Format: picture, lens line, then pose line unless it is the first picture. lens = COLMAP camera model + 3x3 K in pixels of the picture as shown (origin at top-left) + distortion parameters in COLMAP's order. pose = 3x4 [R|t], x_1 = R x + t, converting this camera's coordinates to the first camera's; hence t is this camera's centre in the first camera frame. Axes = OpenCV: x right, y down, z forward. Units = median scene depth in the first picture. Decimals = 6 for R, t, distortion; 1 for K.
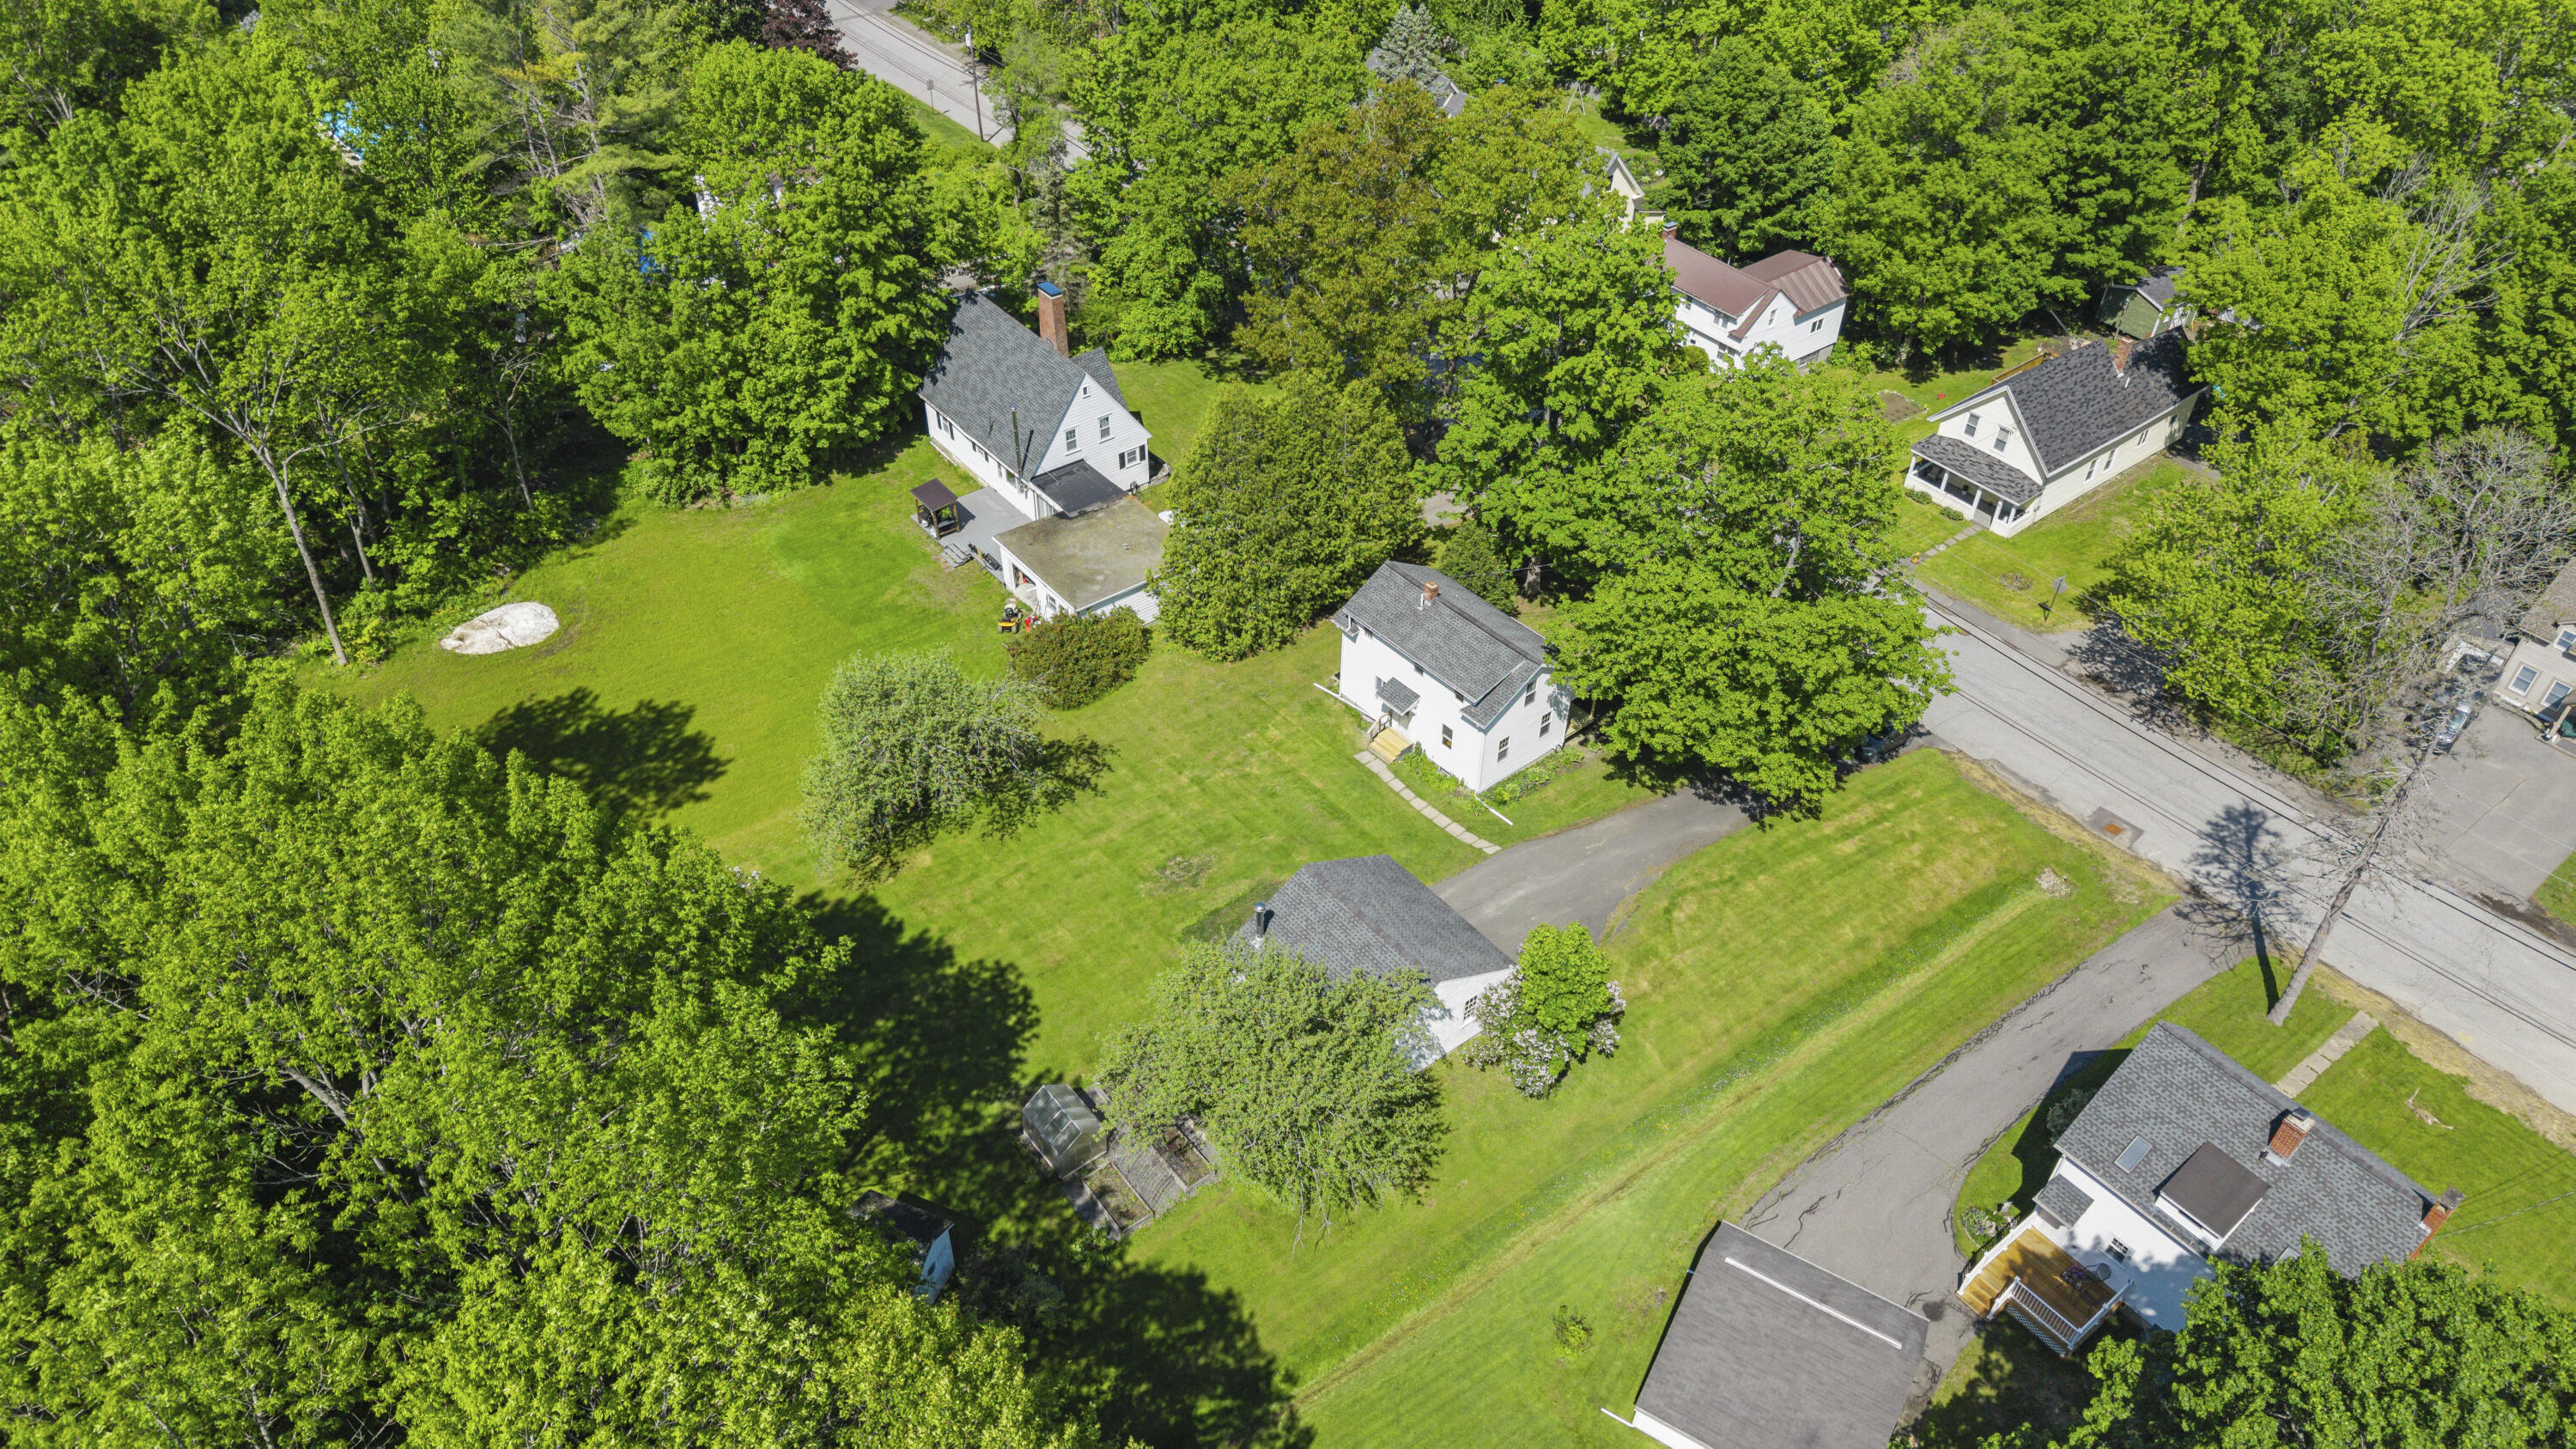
lens RADIAL K [[1700.9, 0, 1288.0], [0, 1700.9, 724.5], [0, 0, 1]] dist [0.037190, -0.023745]
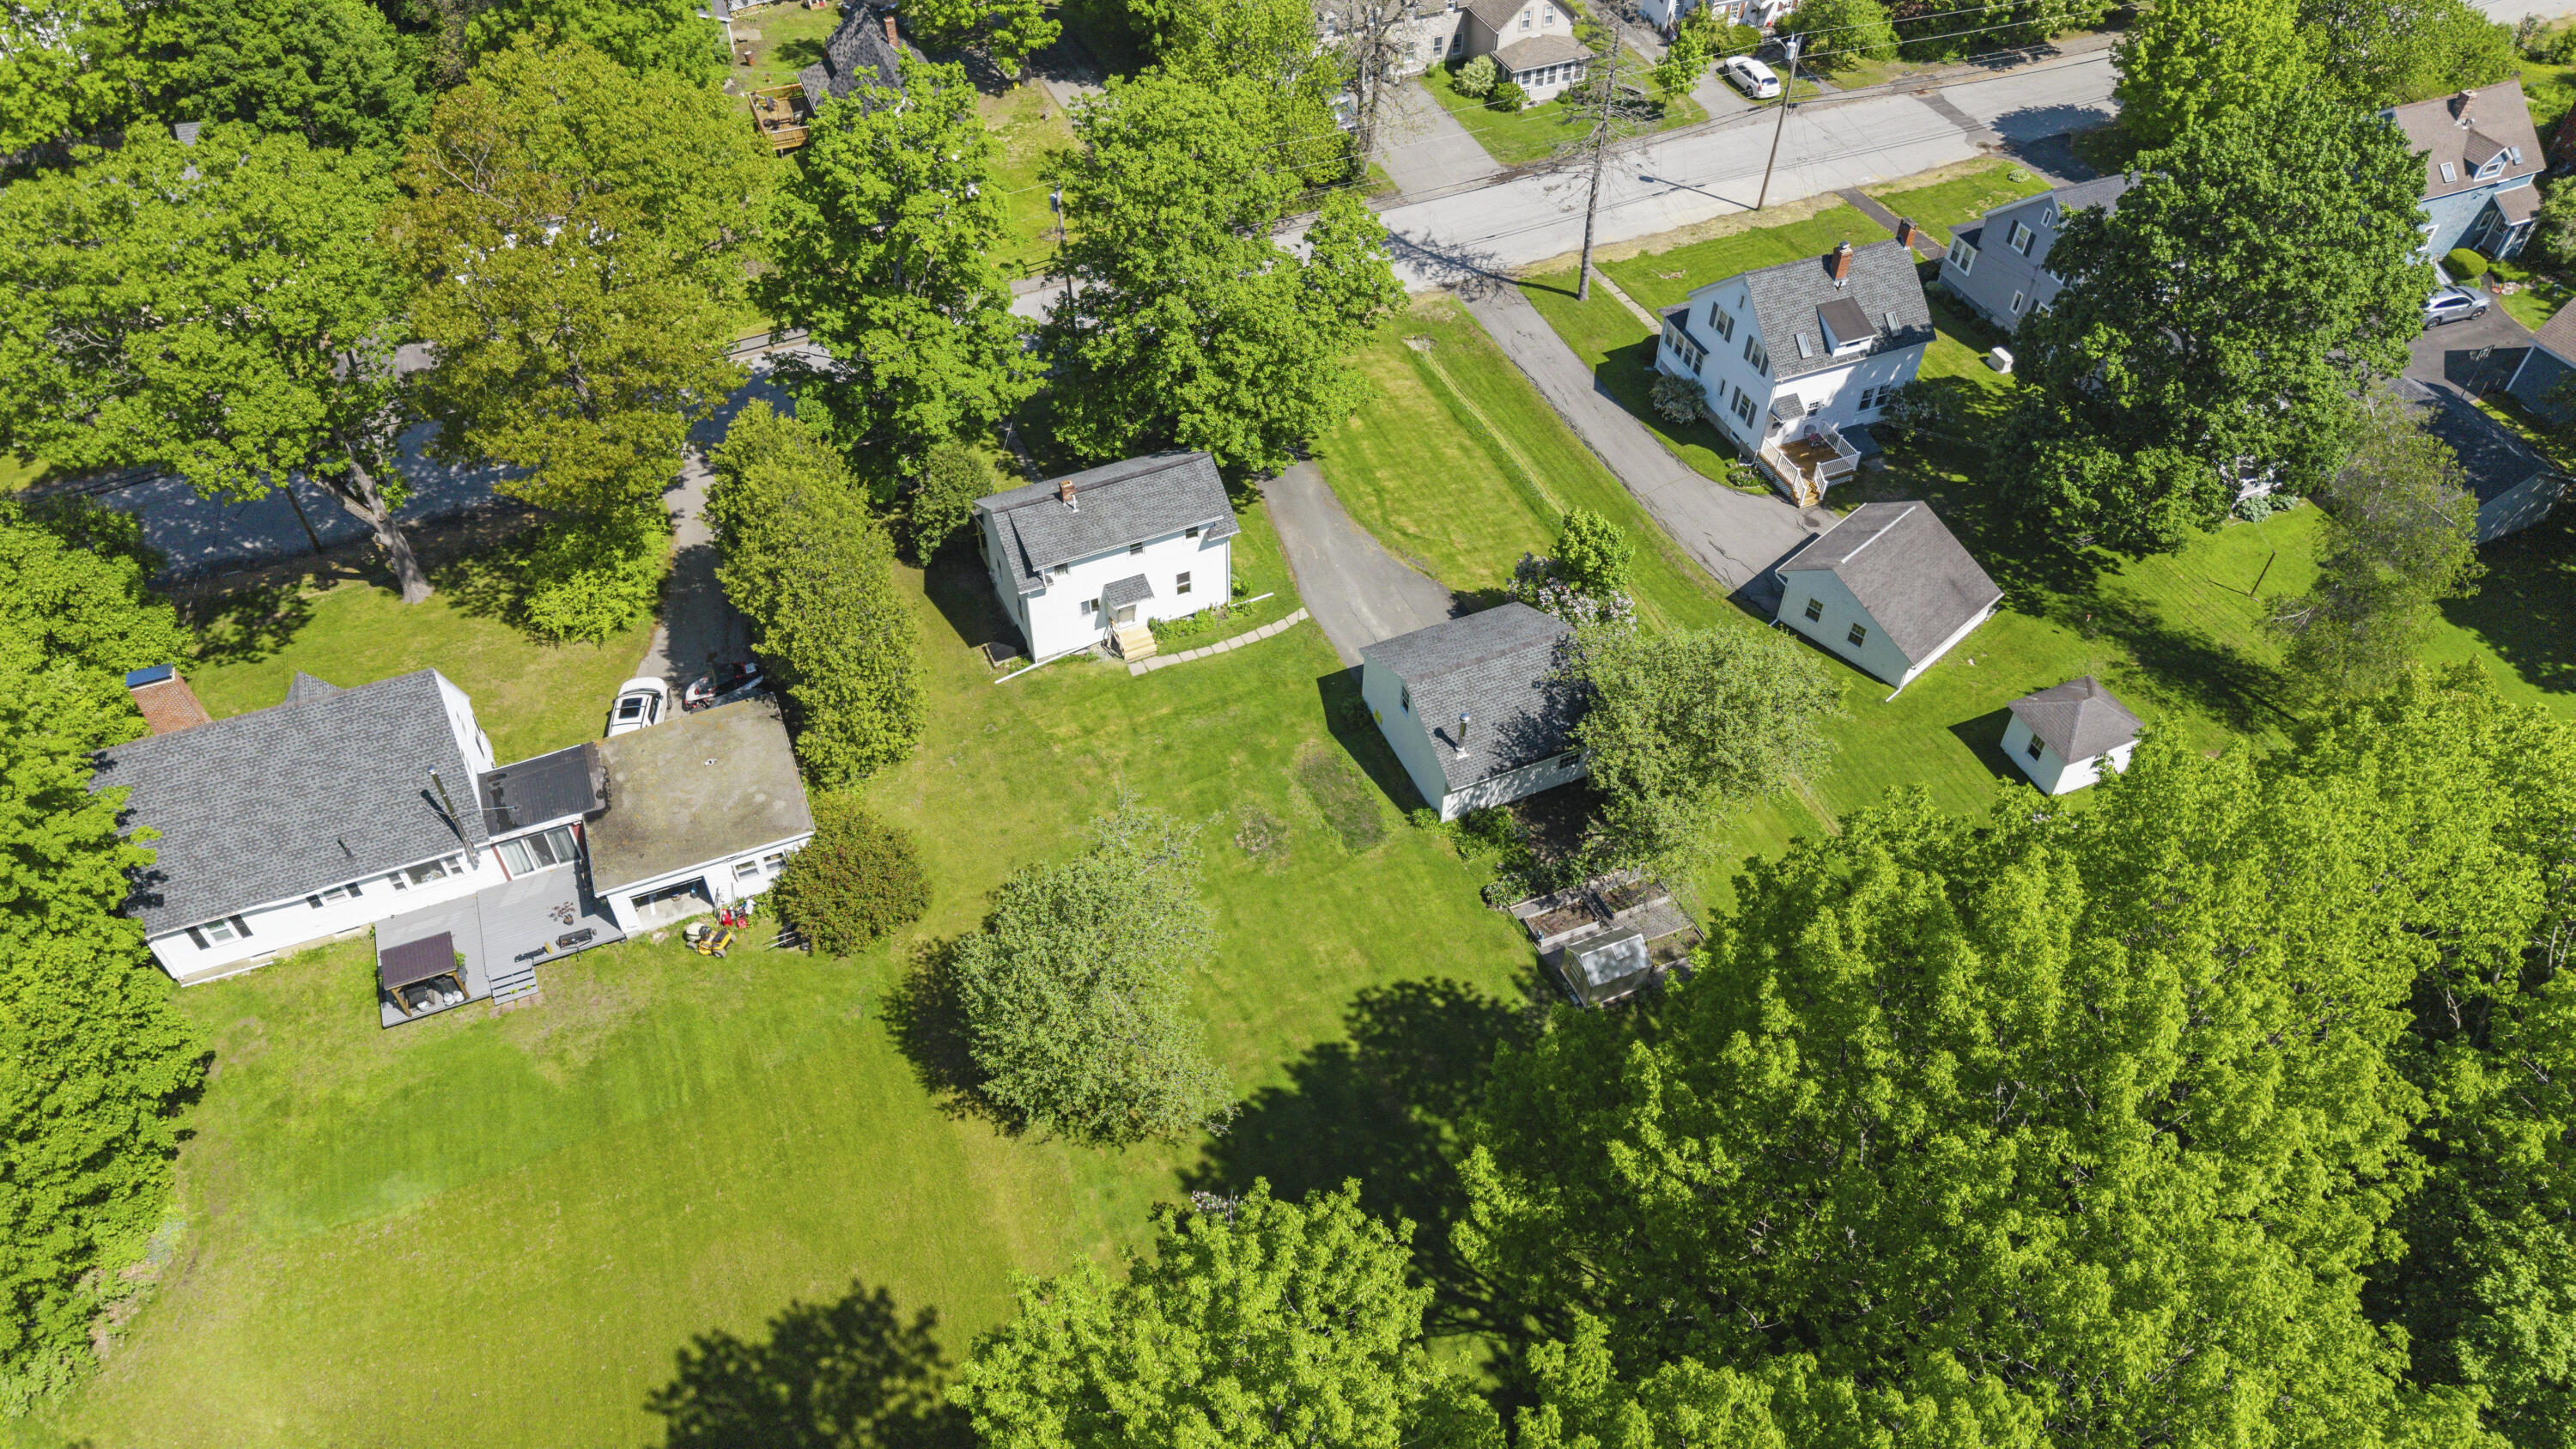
lens RADIAL K [[1732.8, 0, 1287.8], [0, 1732.8, 732.4], [0, 0, 1]] dist [0.022045, -0.023829]
pose [[0.262330, -0.706856, 0.656915, -0.527235], [0.620219, 0.645030, 0.446391, -0.299516], [-0.739264, 0.290330, 0.607616, 0.324795]]
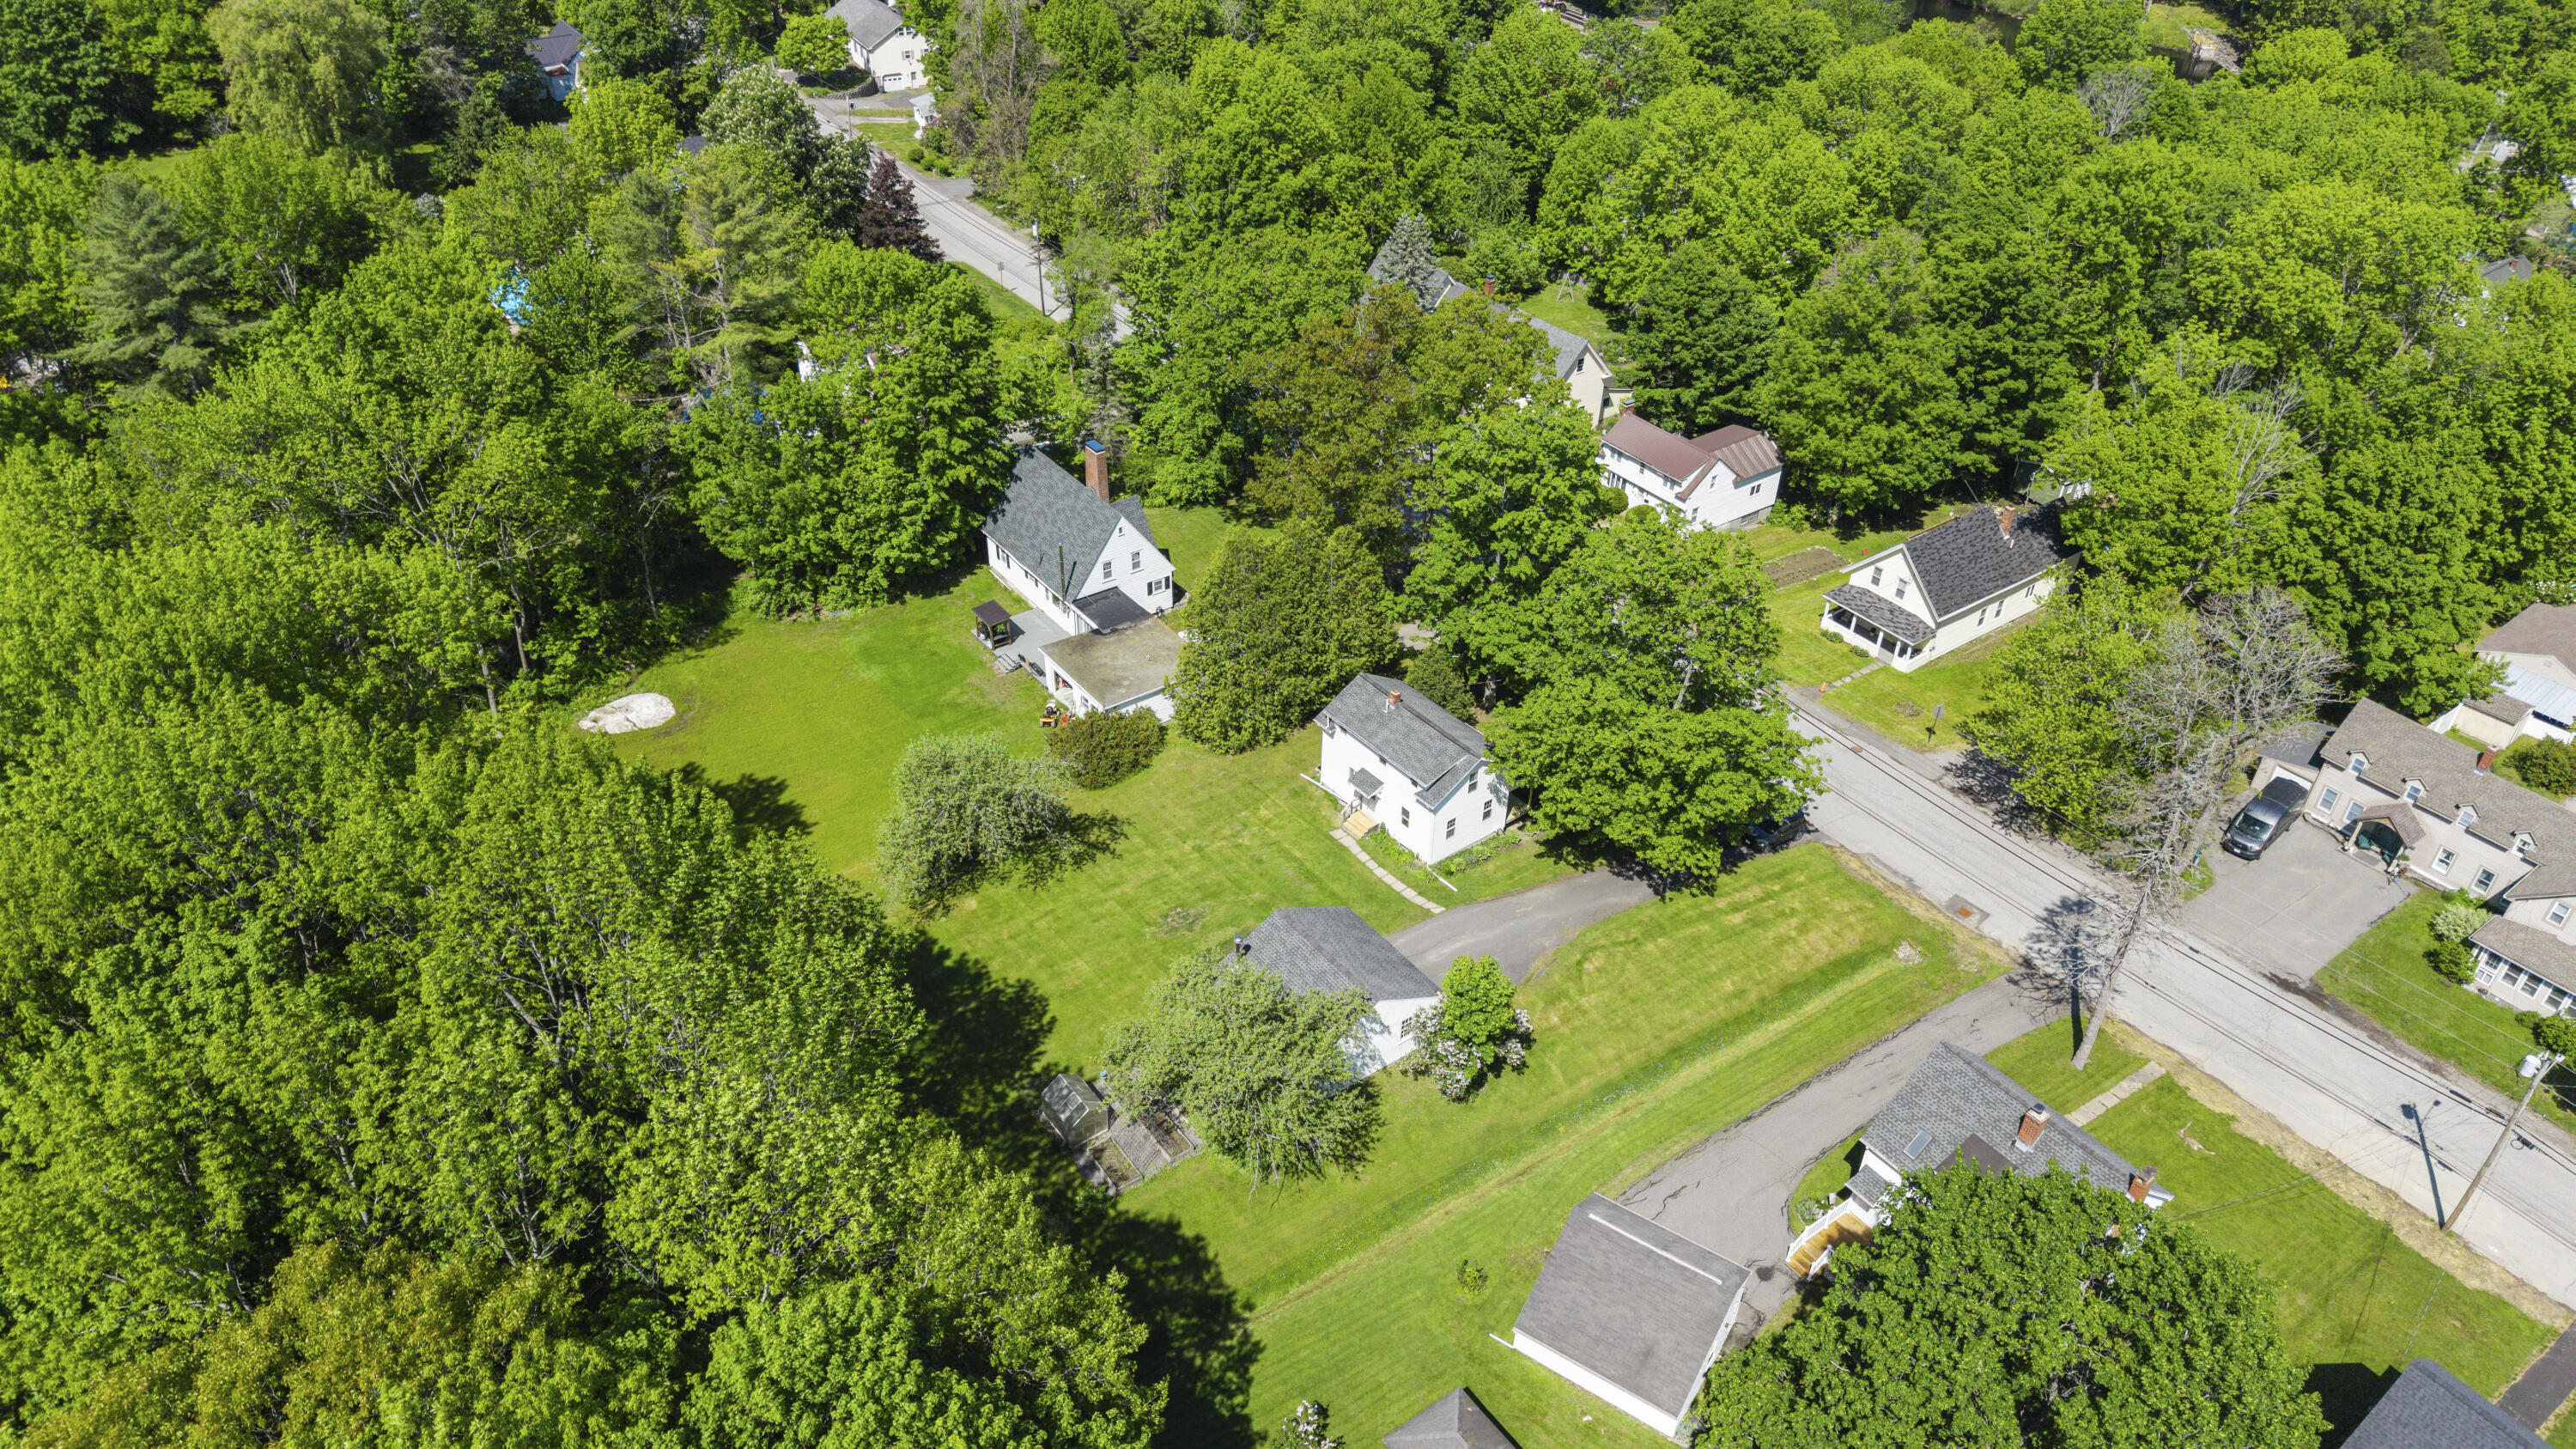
lens RADIAL K [[1693.2, 0, 1288.0], [0, 1693.2, 724.5], [0, 0, 1]] dist [0.085554, -0.096995]
pose [[0.999329, 0.025681, -0.026119, 0.034935], [-0.027787, 0.996100, -0.083745, 0.038627], [0.023866, 0.084415, 0.996145, -0.182536]]
